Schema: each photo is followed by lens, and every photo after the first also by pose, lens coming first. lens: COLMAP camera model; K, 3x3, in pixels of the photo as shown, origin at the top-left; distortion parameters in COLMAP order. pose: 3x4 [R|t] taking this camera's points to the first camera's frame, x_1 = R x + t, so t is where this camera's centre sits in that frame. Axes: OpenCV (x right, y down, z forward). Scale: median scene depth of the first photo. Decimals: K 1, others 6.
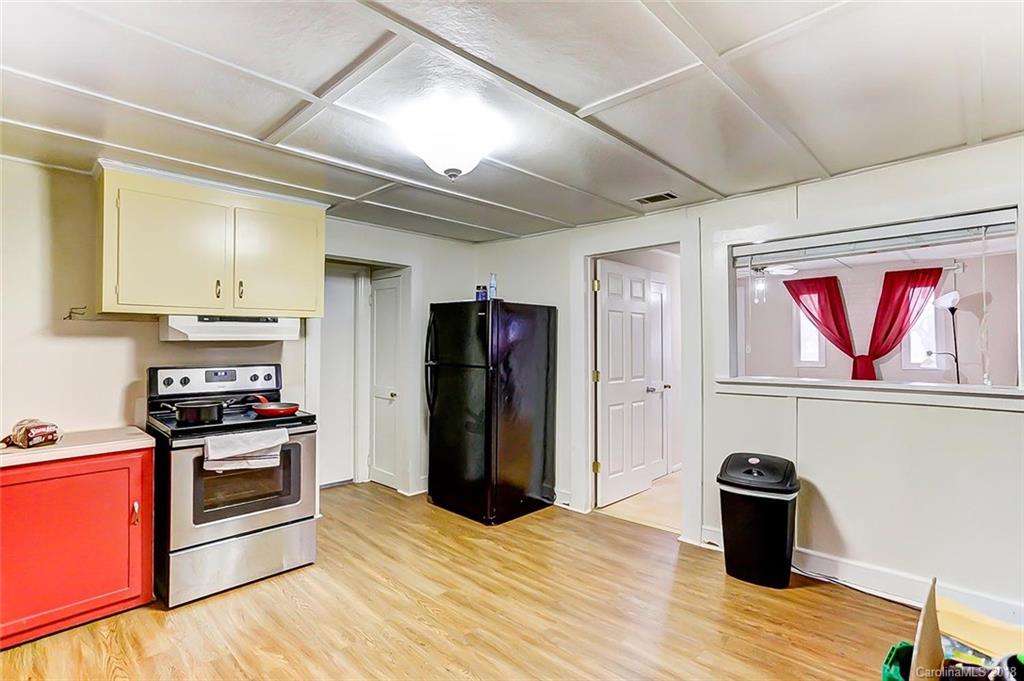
lens RADIAL K [[498.1, 0, 507.5], [0, 498.1, 335.7], [0, 0, 1]] dist [-0.015901, 0.003754]
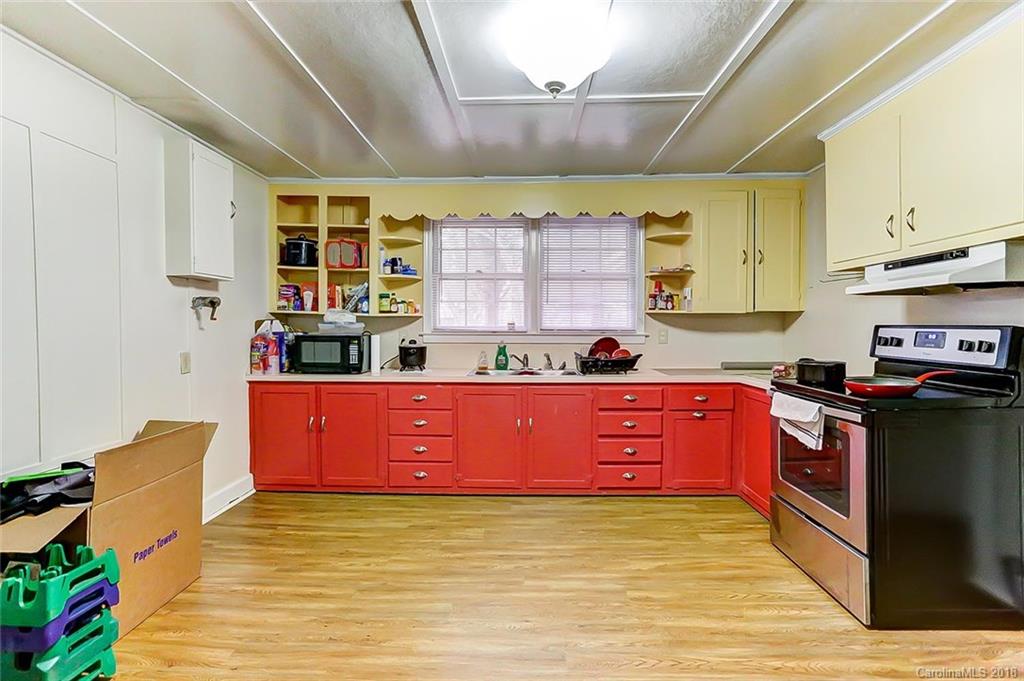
lens RADIAL K [[498.1, 0, 516.5], [0, 498.1, 324.4], [0, 0, 1]] dist [-0.015901, 0.003754]
pose [[-0.717469, 0.002295, -0.696587, 0.237398], [0.003501, 0.999994, -0.000312, 0.036151], [0.696582, -0.002663, -0.717473, 0.696275]]
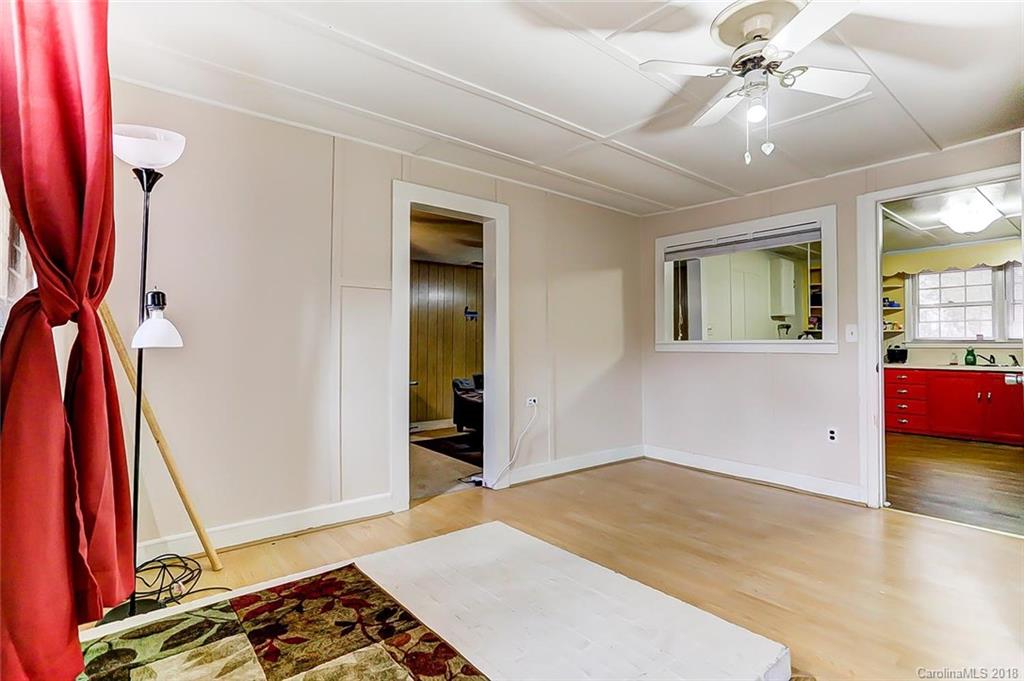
lens RADIAL K [[498.1, 0, 481.0], [0, 498.1, 336.4], [0, 0, 1]] dist [-0.015901, 0.003754]
pose [[-0.991259, 0.002696, 0.131899, 0.560115], [0.000030, 0.999796, -0.020210, 0.053092], [-0.131927, -0.020029, -0.991057, 1.198569]]
